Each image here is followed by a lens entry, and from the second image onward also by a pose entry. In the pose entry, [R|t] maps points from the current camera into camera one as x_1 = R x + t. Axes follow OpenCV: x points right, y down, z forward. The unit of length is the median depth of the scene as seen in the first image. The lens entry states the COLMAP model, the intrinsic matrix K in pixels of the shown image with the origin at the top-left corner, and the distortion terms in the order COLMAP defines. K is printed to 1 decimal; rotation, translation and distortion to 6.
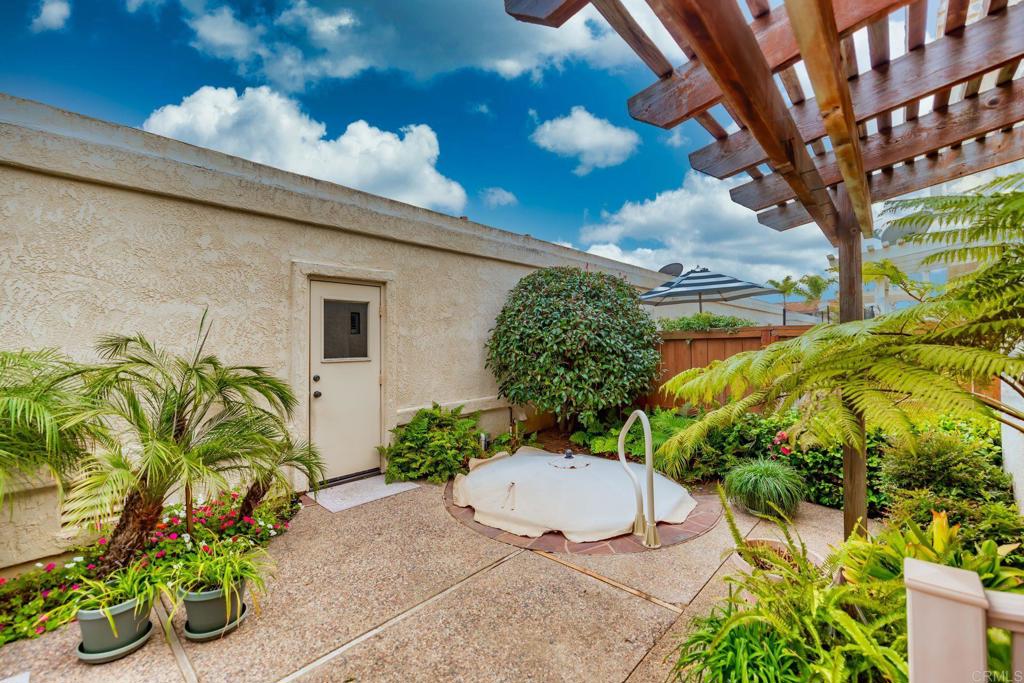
lens RADIAL K [[425.7, 0, 508.9], [0, 425.7, 340.7], [0, 0, 1]] dist [0.001696, -0.000178]
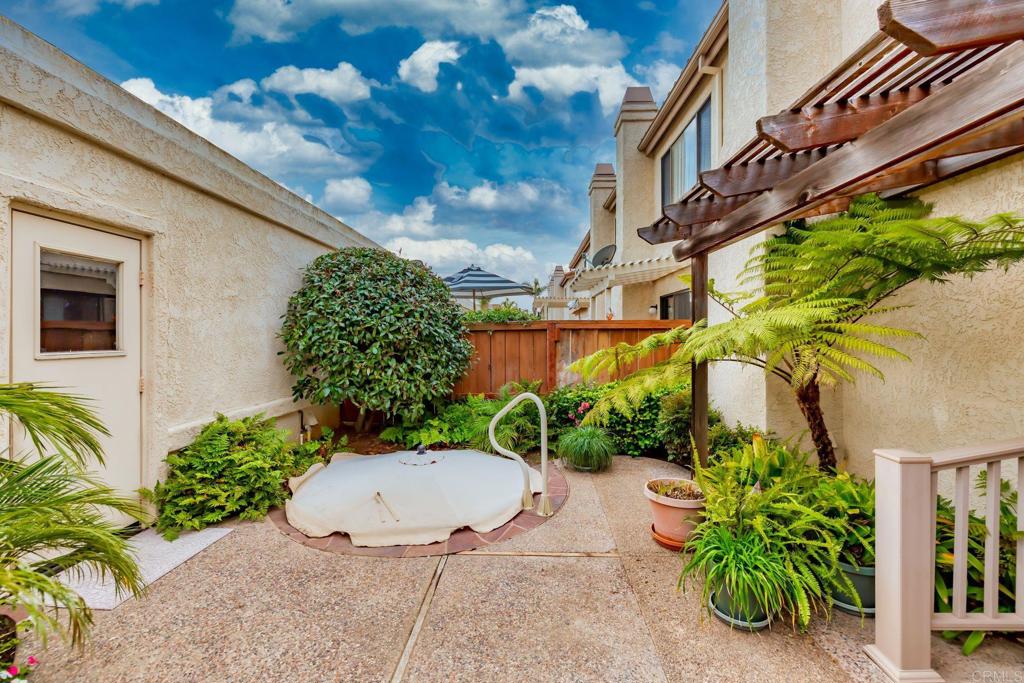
lens RADIAL K [[425.7, 0, 509.8], [0, 425.7, 339.3], [0, 0, 1]] dist [0.001696, -0.000178]
pose [[0.763570, 0.001645, 0.645723, -0.283985], [-0.005749, 0.999974, 0.004250, 0.016233], [-0.645700, -0.006958, 0.763560, 0.143253]]
